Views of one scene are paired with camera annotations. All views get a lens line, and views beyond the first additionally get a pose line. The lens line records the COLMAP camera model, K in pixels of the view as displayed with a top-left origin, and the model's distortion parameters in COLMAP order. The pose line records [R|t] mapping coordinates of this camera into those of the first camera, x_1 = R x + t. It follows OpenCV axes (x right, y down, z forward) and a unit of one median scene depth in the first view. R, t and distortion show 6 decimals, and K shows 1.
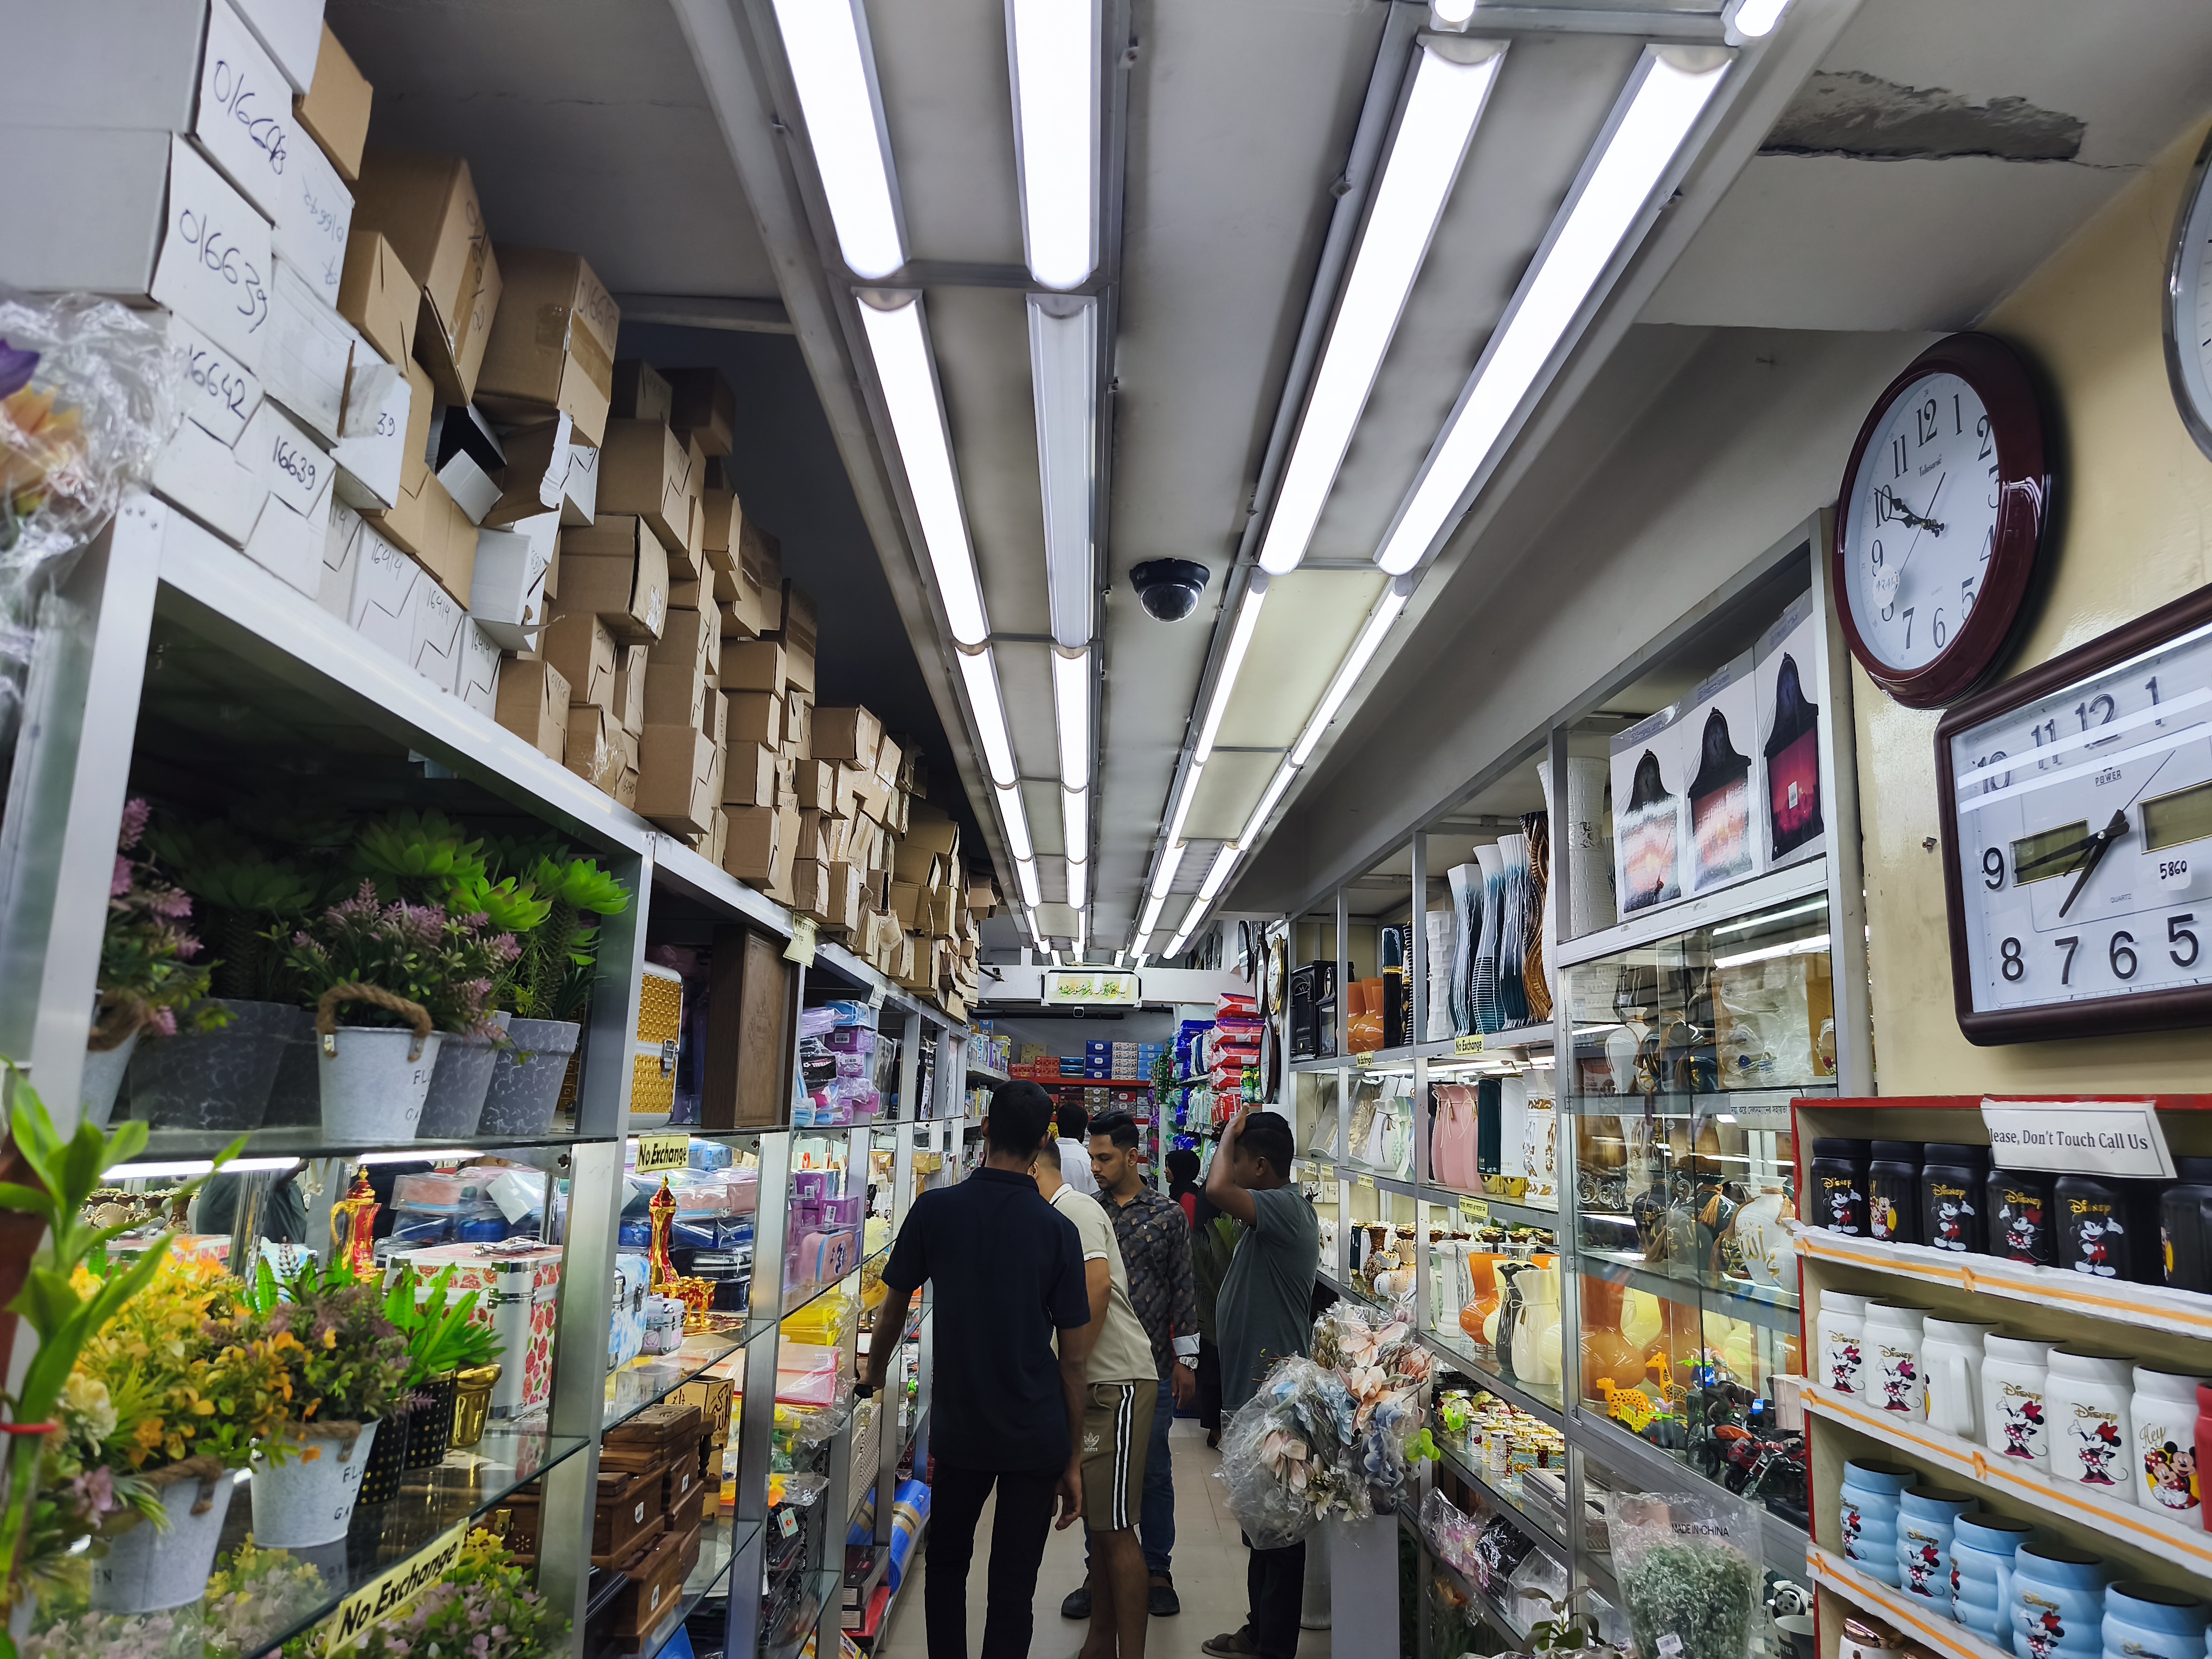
lens RADIAL K [[1506.7, 0, 1112.9], [0, 1506.7, 818.8], [0, 0, 1]] dist [0.052906, -0.075387]
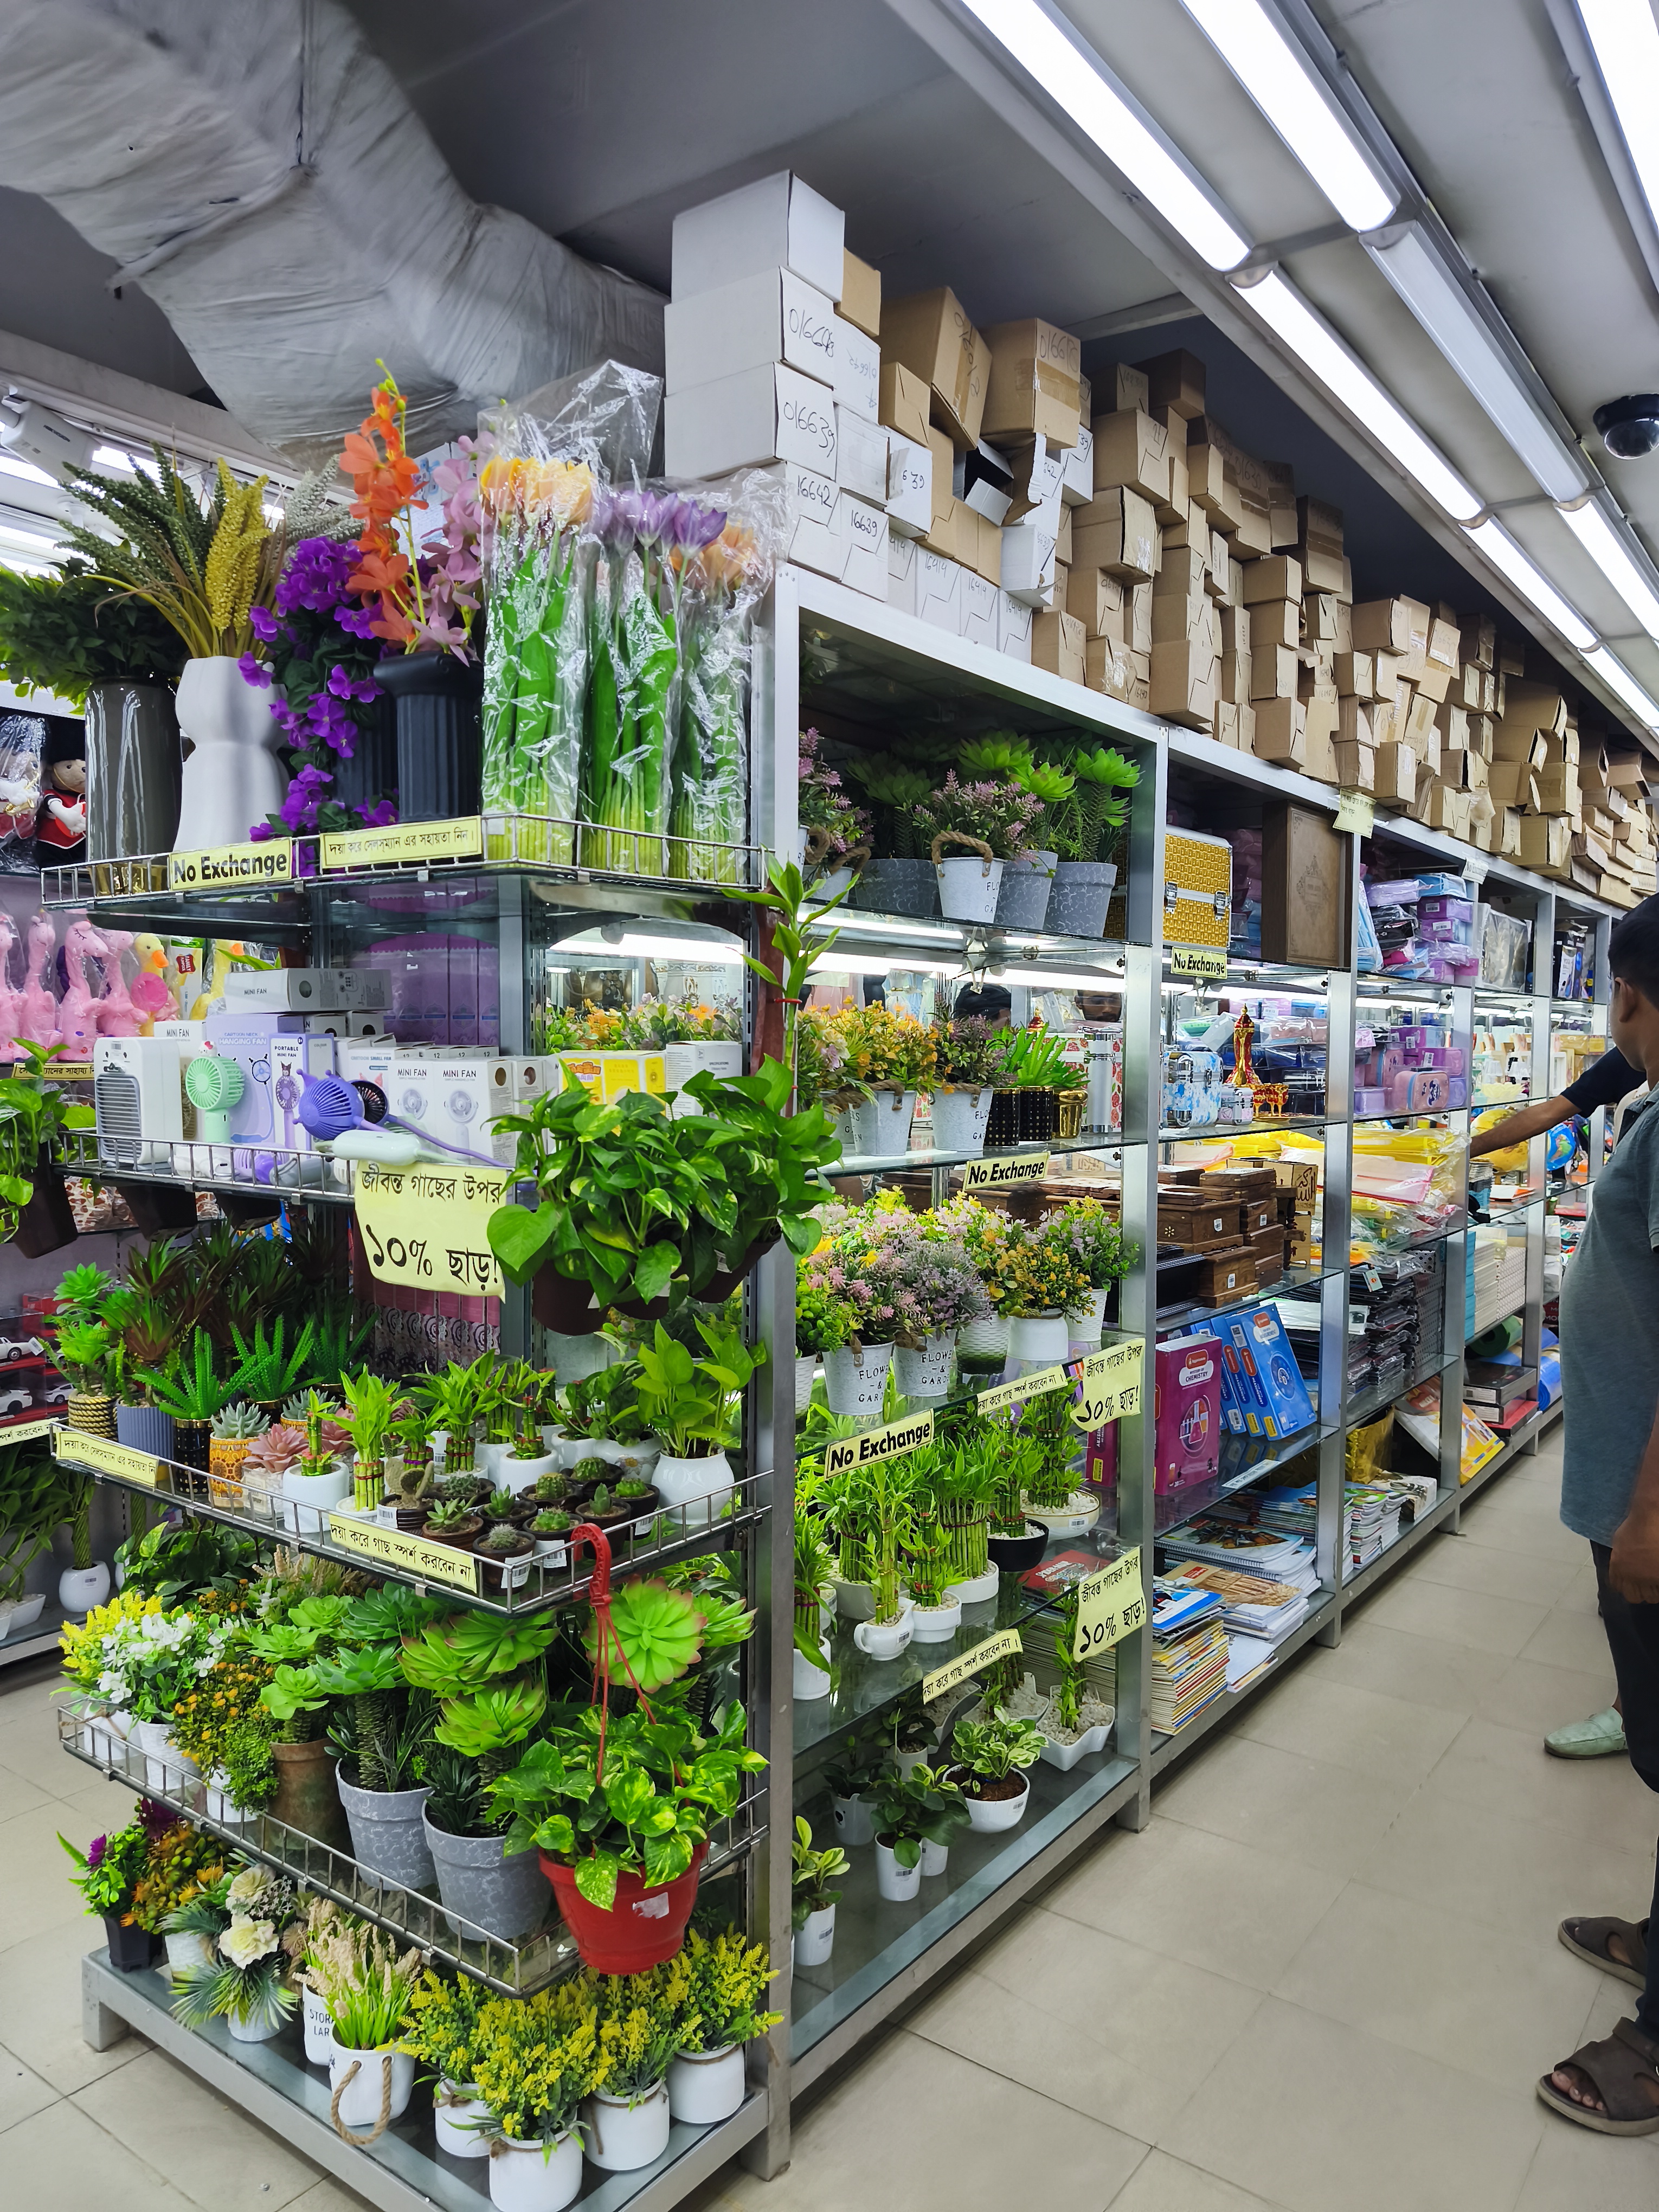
lens RADIAL K [[1523.8, 0, 829.5], [0, 1523.8, 1106.0], [0, 0, 1]] dist [0.115460, -0.245526]
pose [[0.790660, 0.001279, -0.612254, 0.304701], [0.129941, 0.976866, 0.169845, 0.068686], [0.598307, -0.213846, 0.772203, -0.320509]]
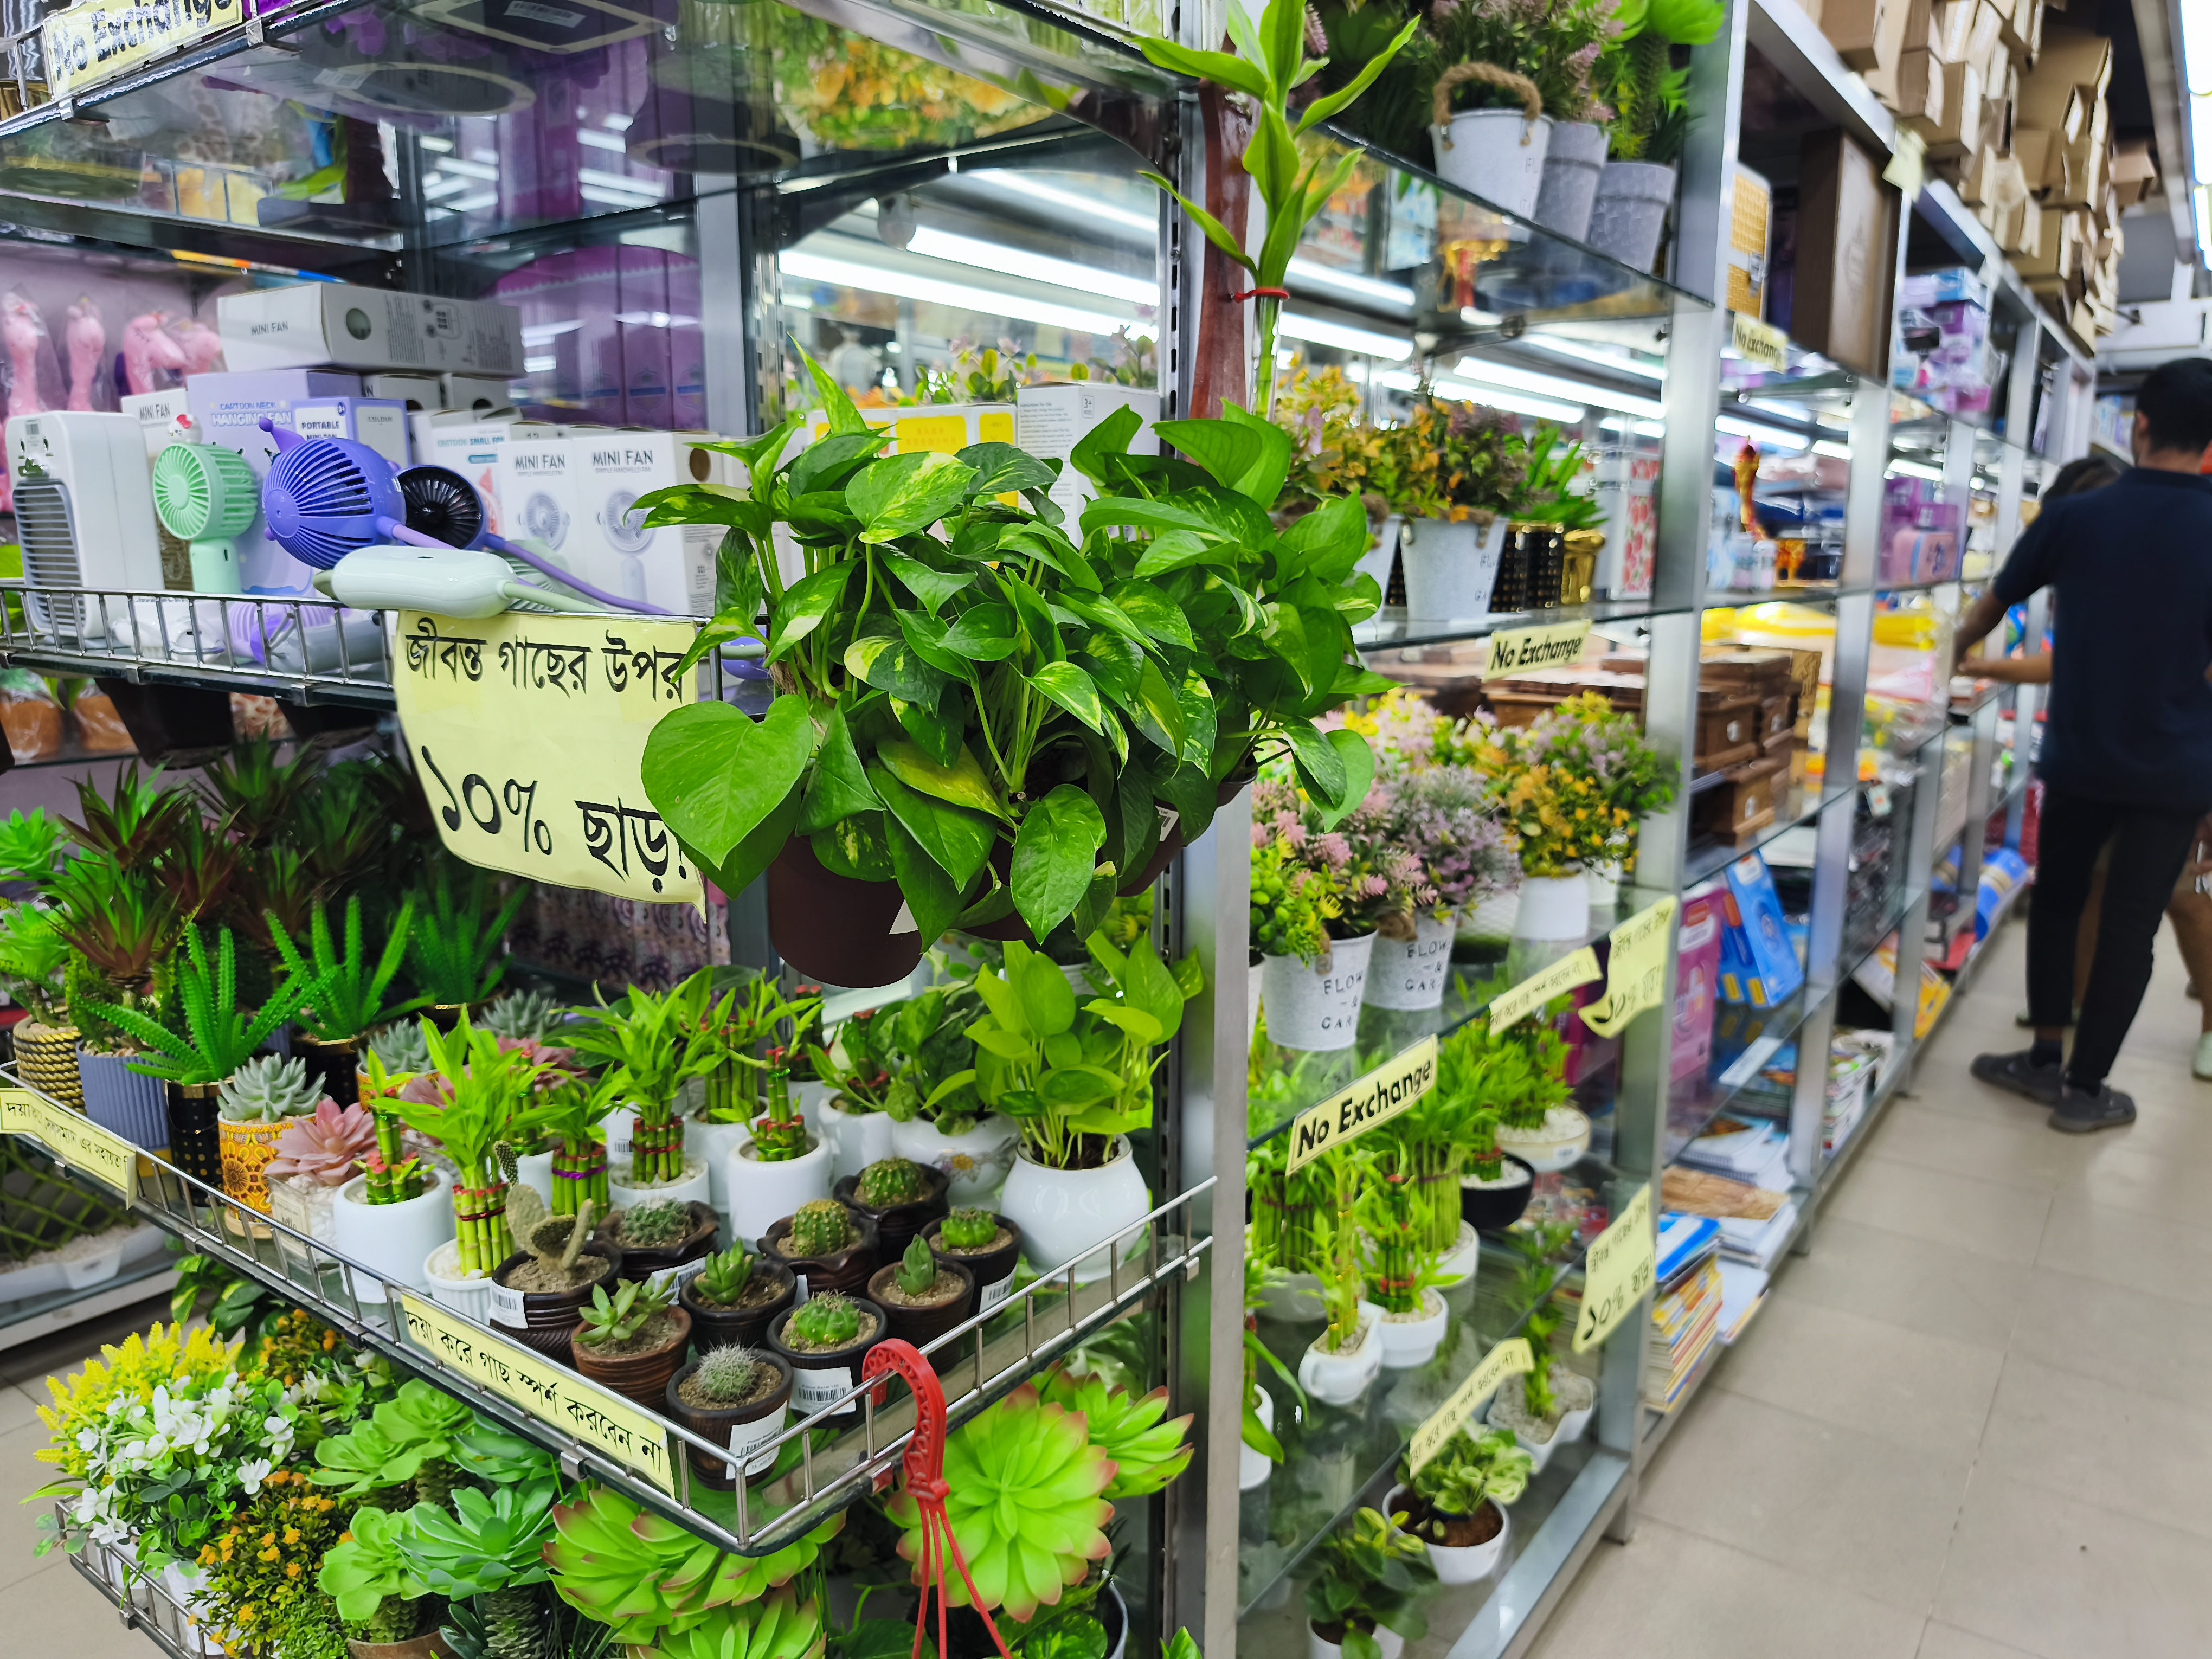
lens RADIAL K [[1525.3, 0, 1106.0], [0, 1525.3, 829.5], [0, 0, 1]] dist [0.036024, -0.068644]
pose [[0.797828, 0.084329, -0.596959, -0.032543], [0.131444, 0.942018, 0.308747, 0.164486], [0.588382, -0.324794, 0.740483, -0.028364]]
